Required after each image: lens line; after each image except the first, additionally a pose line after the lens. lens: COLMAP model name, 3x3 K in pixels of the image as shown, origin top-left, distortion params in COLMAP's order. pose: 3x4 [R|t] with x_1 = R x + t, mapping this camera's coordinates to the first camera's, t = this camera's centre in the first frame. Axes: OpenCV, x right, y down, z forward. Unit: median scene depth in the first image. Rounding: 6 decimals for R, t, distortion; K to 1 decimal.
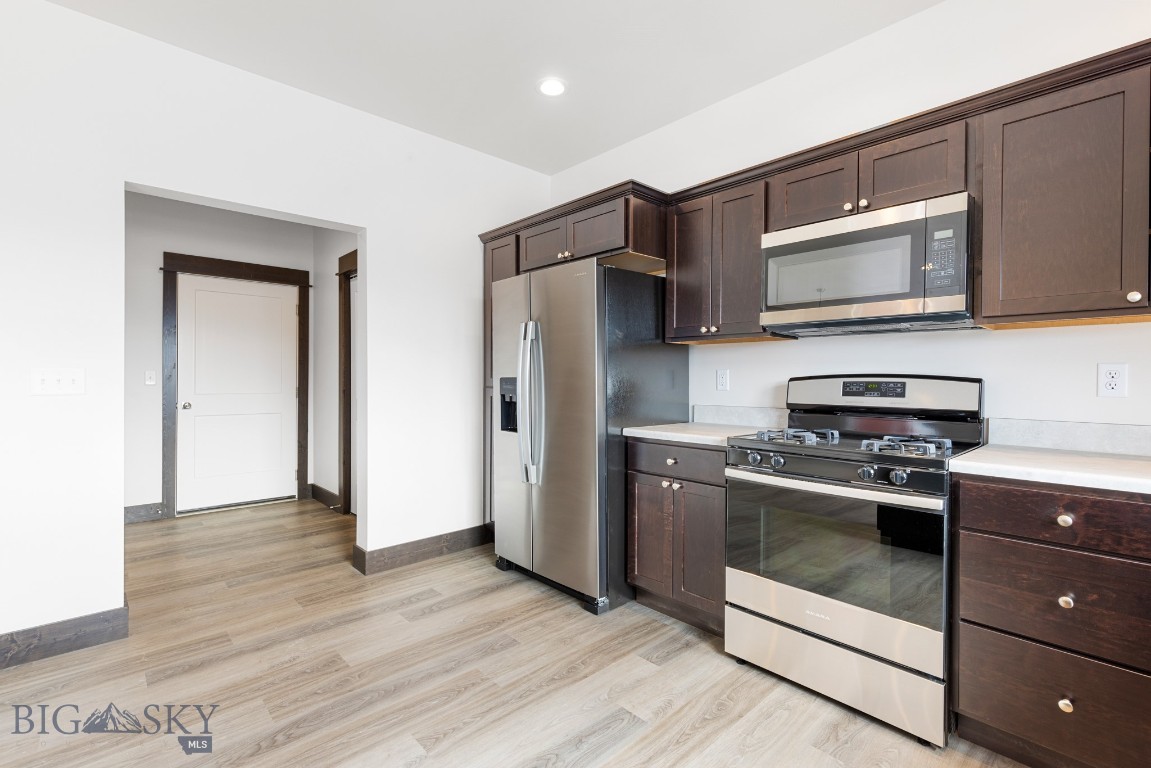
lens RADIAL K [[518.3, 0, 576.3], [0, 518.3, 383.7], [0, 0, 1]] dist [0.006936, -0.000778]
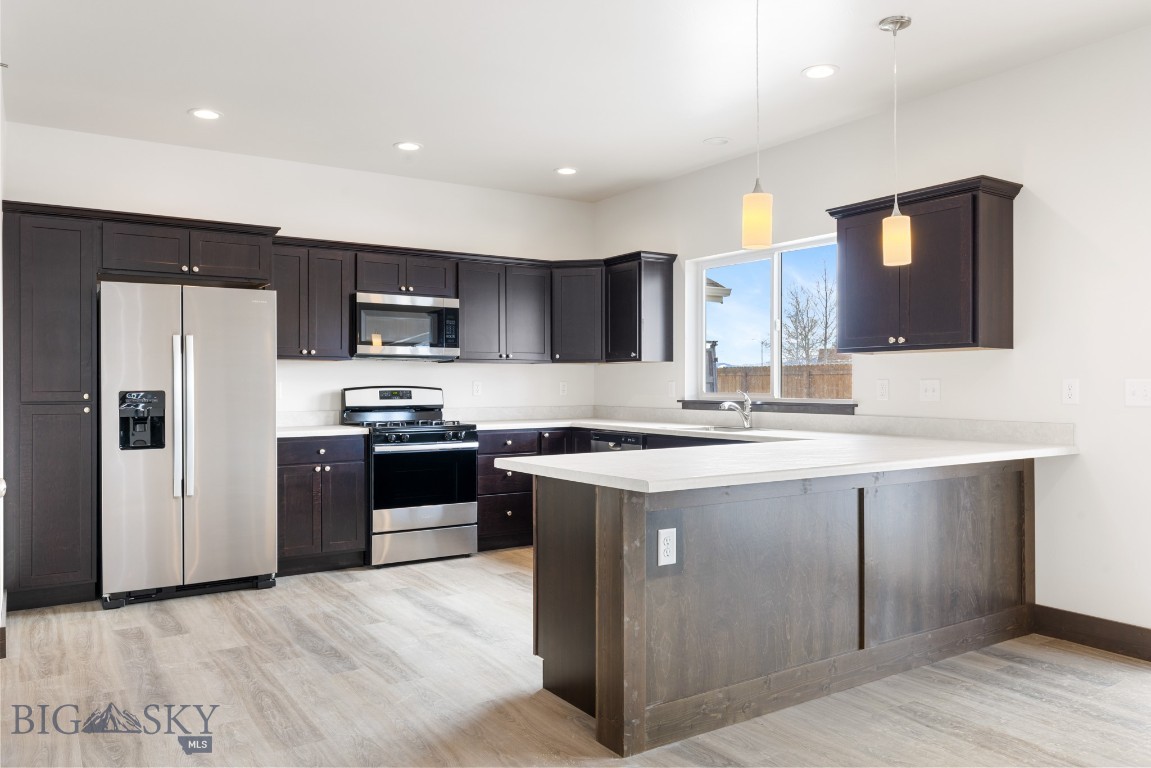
lens RADIAL K [[838.9, 0, 576.7], [0, 838.9, 383.8], [0, 0, 1]] dist [0.000829, 0.001380]
pose [[0.166603, -0.004910, 0.986012, -2.020341], [0.011694, 0.999927, 0.003004, -0.026552], [-0.985955, 0.011030, 0.166649, -0.024404]]
